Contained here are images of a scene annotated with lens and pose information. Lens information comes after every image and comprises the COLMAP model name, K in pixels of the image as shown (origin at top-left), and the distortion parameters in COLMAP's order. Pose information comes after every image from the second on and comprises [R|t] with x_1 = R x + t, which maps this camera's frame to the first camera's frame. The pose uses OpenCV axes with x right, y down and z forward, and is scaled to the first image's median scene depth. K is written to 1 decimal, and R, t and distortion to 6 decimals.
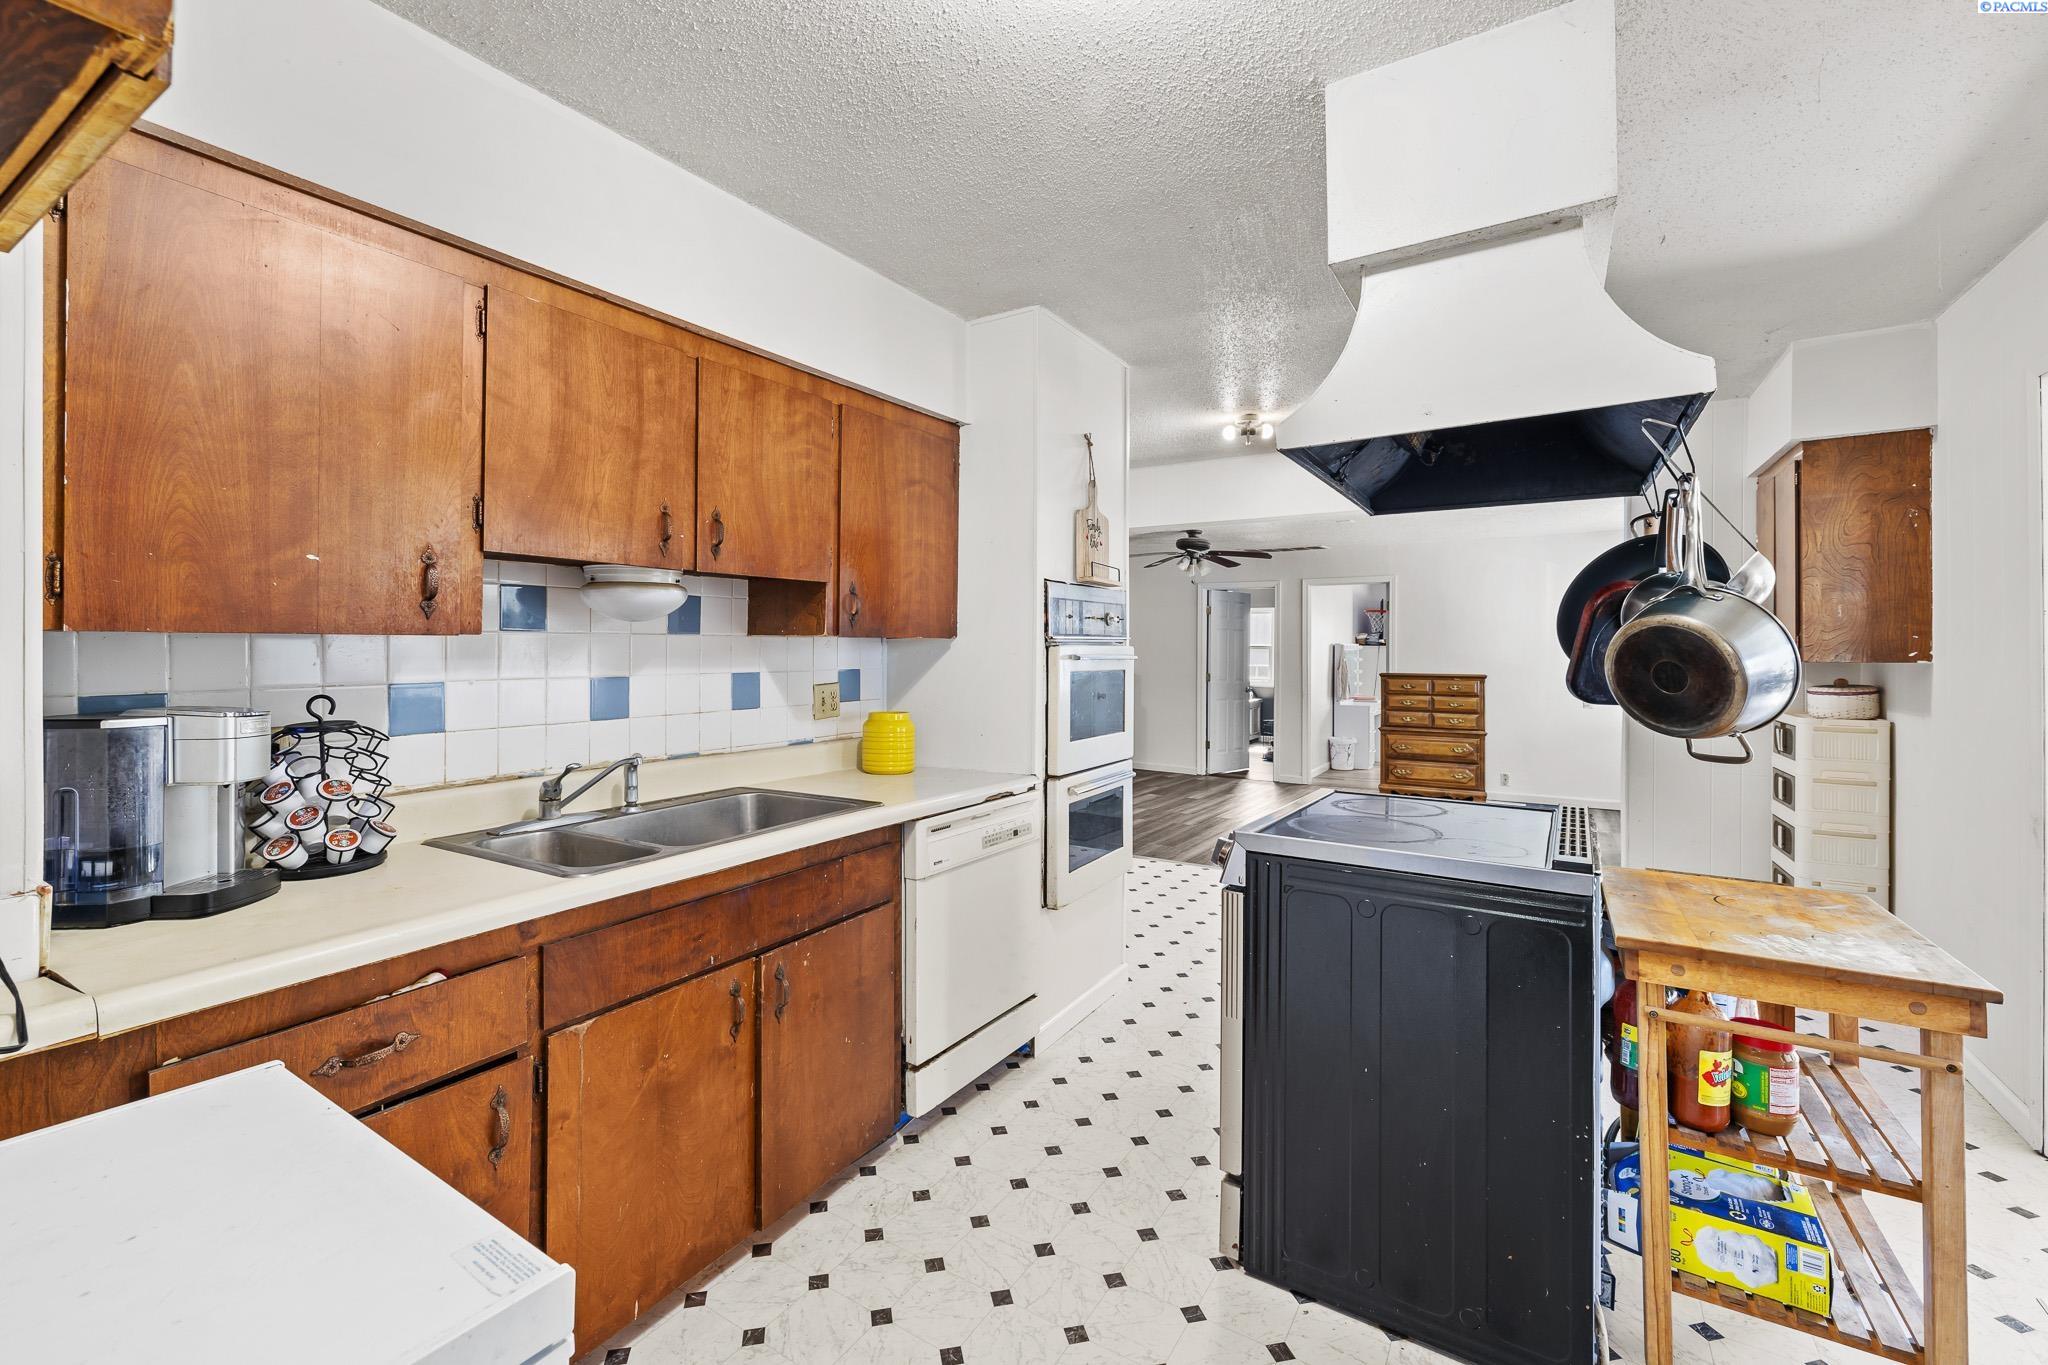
lens RADIAL K [[854.5, 0, 1019.9], [0, 854.5, 640.6], [0, 0, 1]] dist [-0.001373, 0.000025]
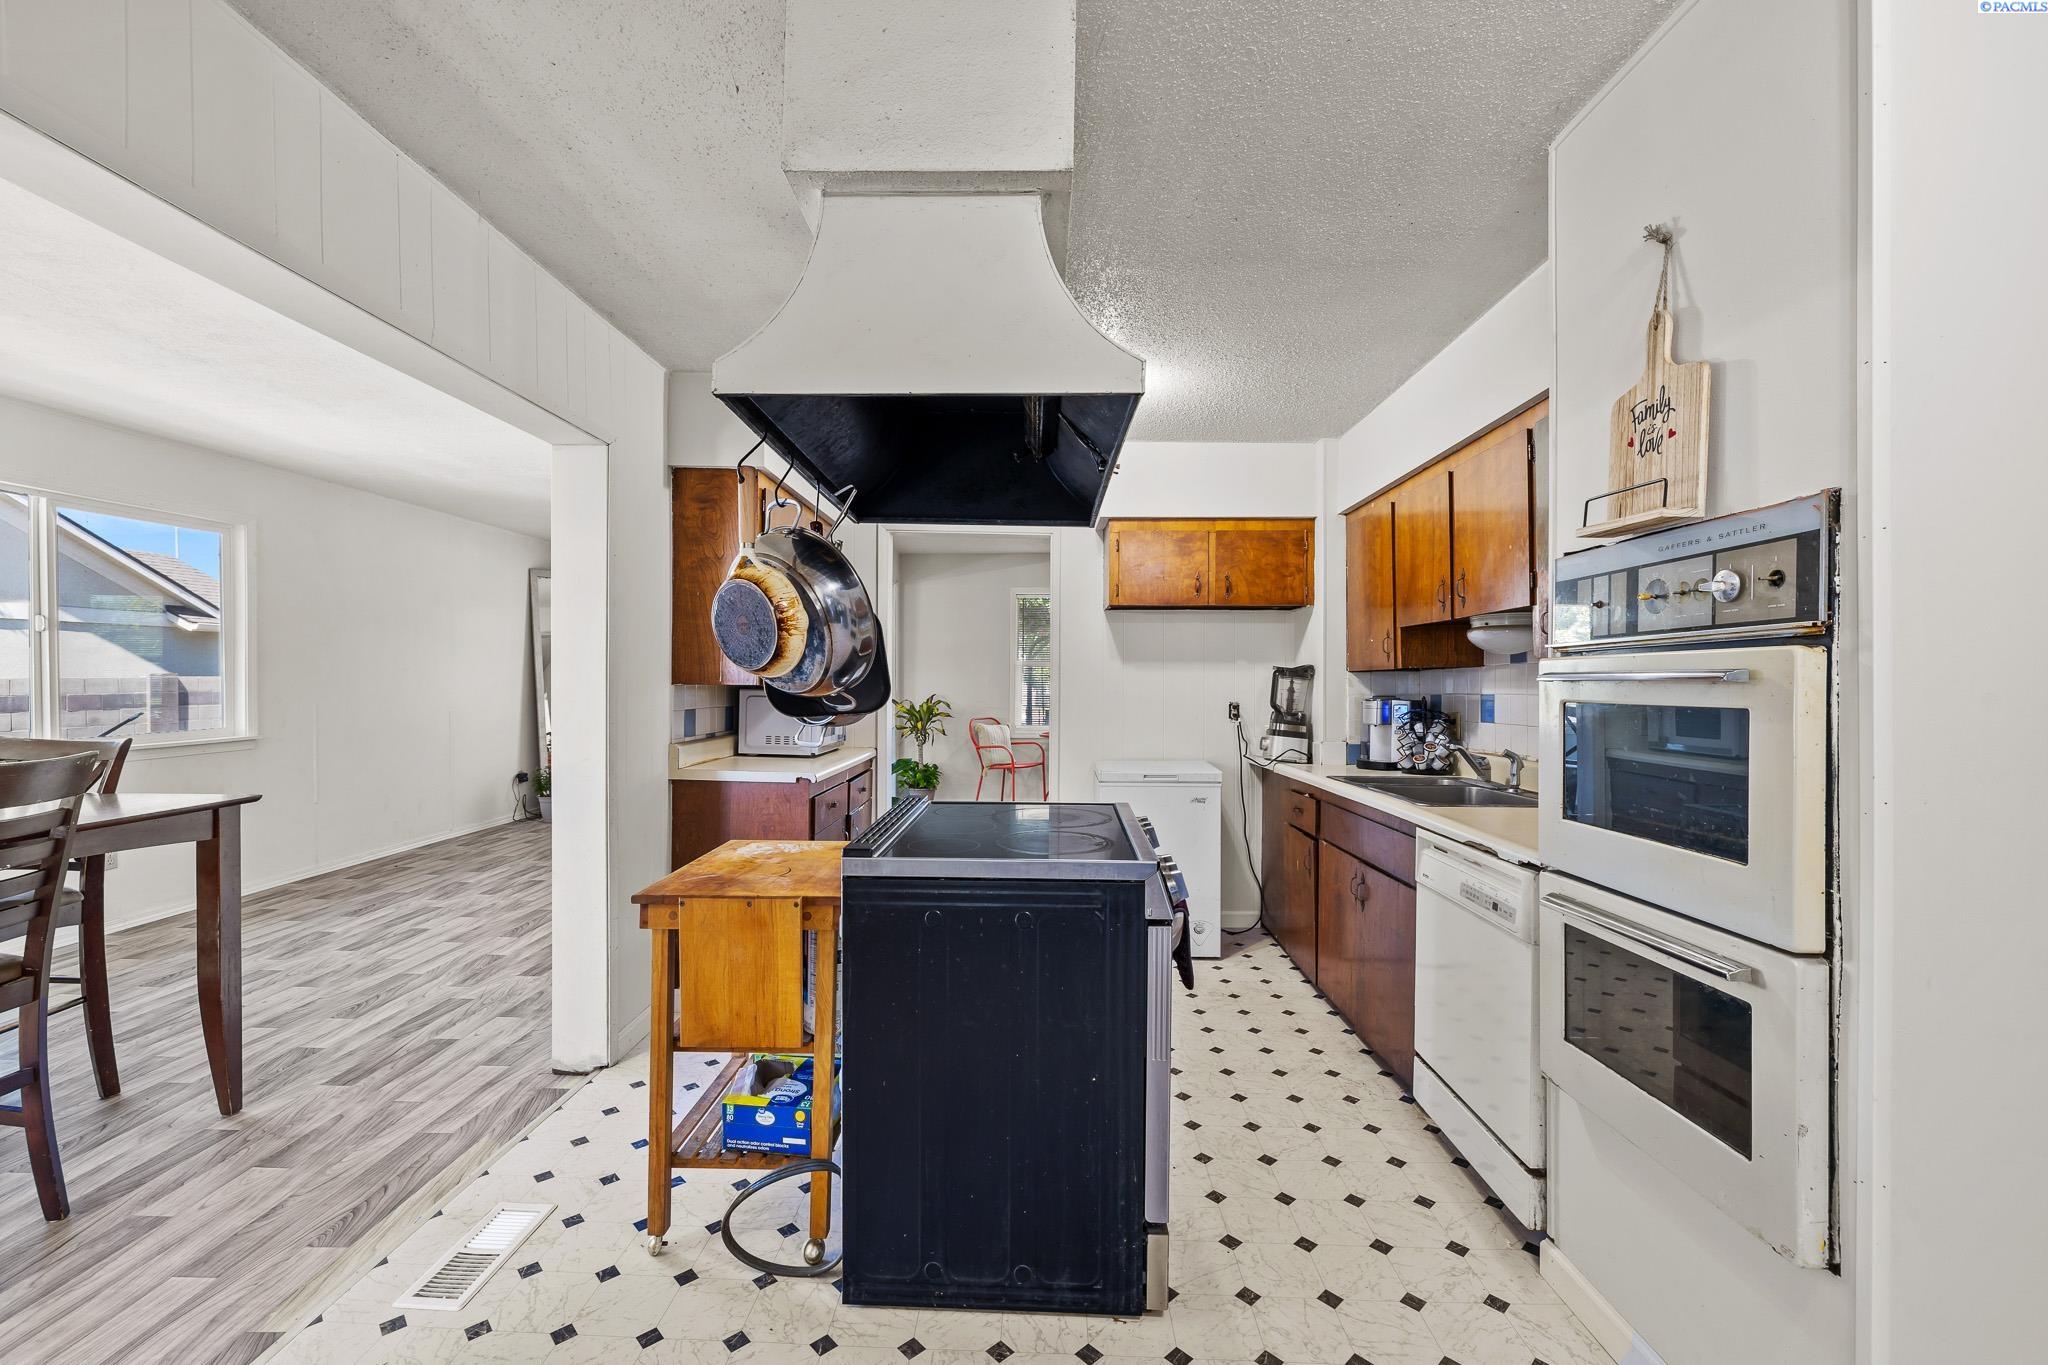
lens RADIAL K [[879.6, 0, 1024.0], [0, 879.6, 682.5], [0, 0, 1]] dist [-0.000348, 0.000486]
pose [[-0.858250, -0.008142, -0.513167, 0.825487], [-0.003896, 0.999949, -0.009350, 0.035991], [0.513217, -0.006026, -0.858238, 1.580631]]
